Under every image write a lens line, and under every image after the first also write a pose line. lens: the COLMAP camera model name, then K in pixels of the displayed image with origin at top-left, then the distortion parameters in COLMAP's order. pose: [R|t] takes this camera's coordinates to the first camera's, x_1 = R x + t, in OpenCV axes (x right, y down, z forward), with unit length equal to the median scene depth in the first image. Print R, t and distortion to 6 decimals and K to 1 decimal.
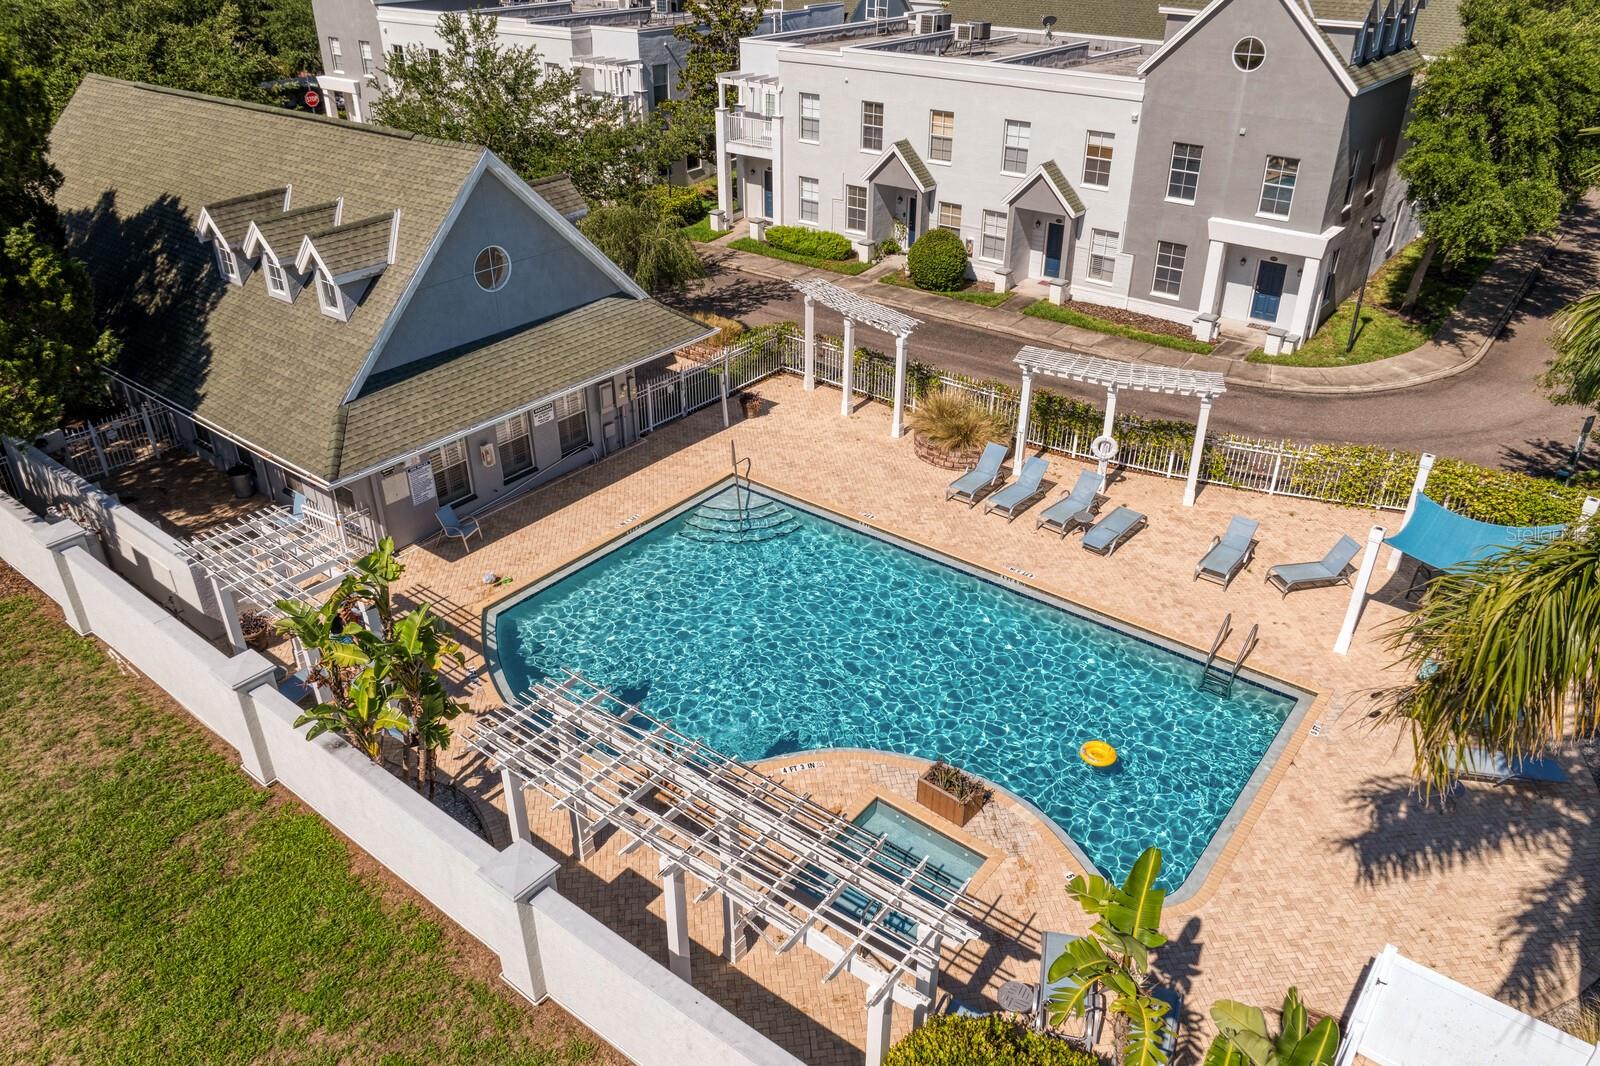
lens RADIAL K [[1124.1, 0, 800.0], [0, 1124.1, 533.0], [0, 0, 1]] dist [-0.026750, 0.001157]
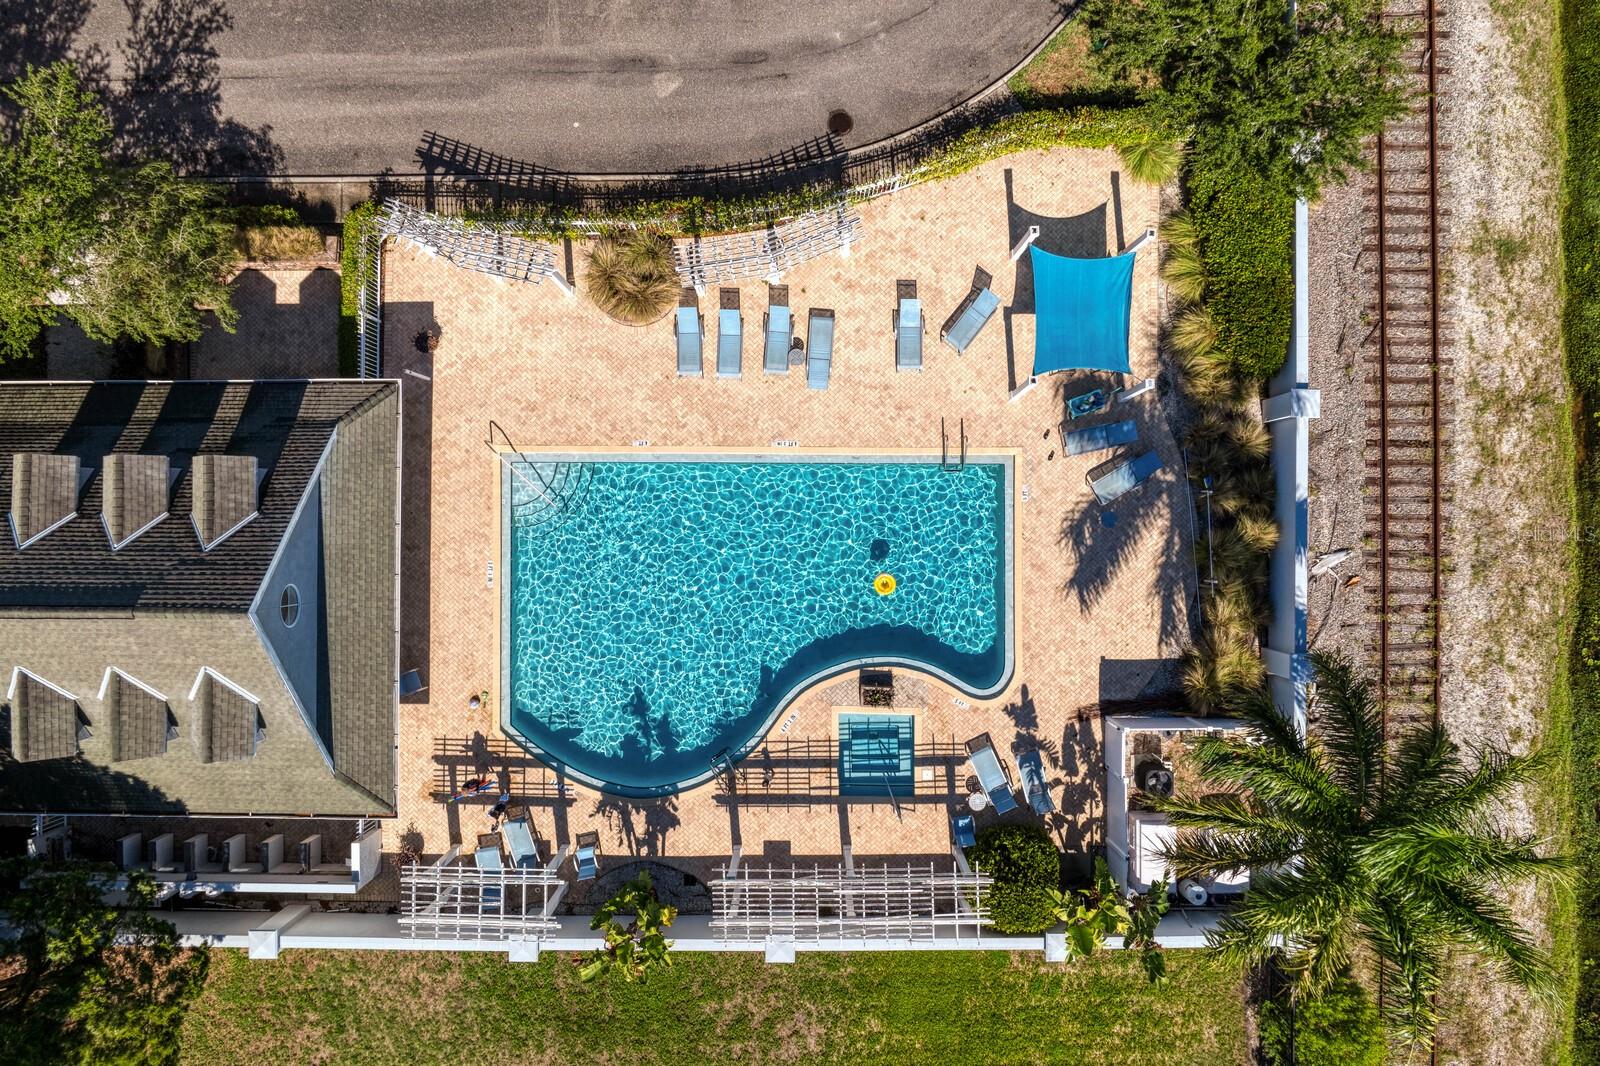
lens RADIAL K [[1124.1, 0, 800.0], [0, 1124.1, 533.0], [0, 0, 1]] dist [-0.026750, 0.001157]
pose [[0.787047, -0.616839, -0.008143, 0.153309], [0.317476, 0.393691, 0.862680, -1.021631], [-0.528929, -0.681555, 0.505685, 0.264940]]
